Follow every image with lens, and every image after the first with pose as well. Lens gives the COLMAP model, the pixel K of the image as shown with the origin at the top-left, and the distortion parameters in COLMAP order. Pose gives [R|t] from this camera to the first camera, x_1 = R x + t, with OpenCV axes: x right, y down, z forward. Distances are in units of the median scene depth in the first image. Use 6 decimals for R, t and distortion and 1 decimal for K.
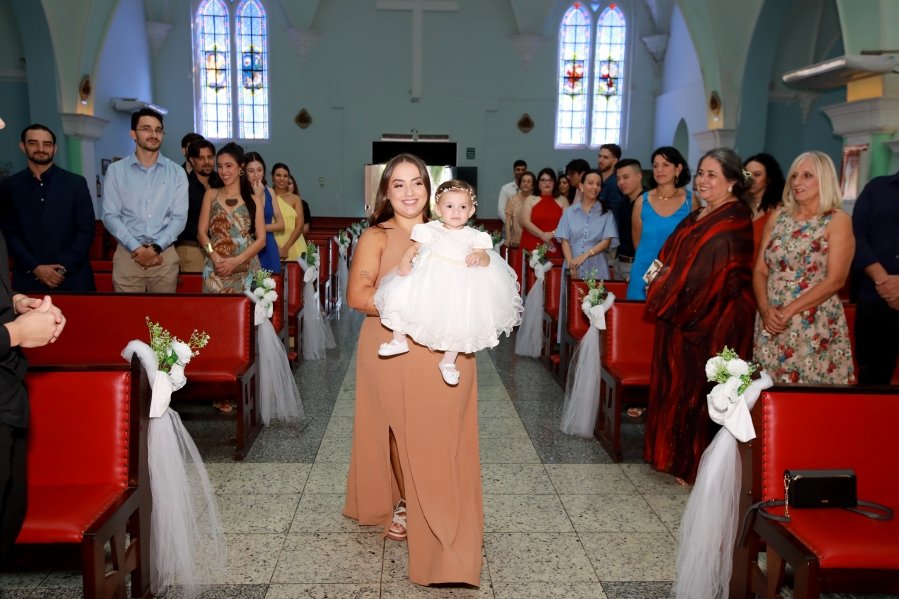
lens RADIAL K [[715.3, 0, 449.5], [0, 715.3, 299.5], [0, 0, 1]] dist [-0.019019, 0.090589]
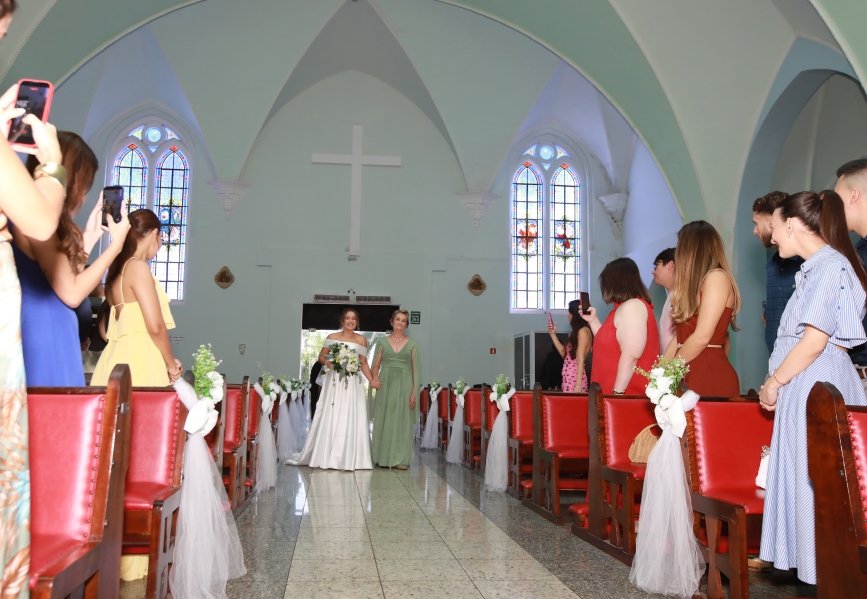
lens RADIAL K [[715.8, 0, 410.0], [0, 715.8, 302.7], [0, 0, 1]] dist [-0.007390, 0.000063]
pose [[0.998569, 0.006078, 0.053136, -0.023846], [0.007826, 0.966224, -0.257583, 0.004190], [-0.052907, 0.257630, 0.964794, 0.149980]]
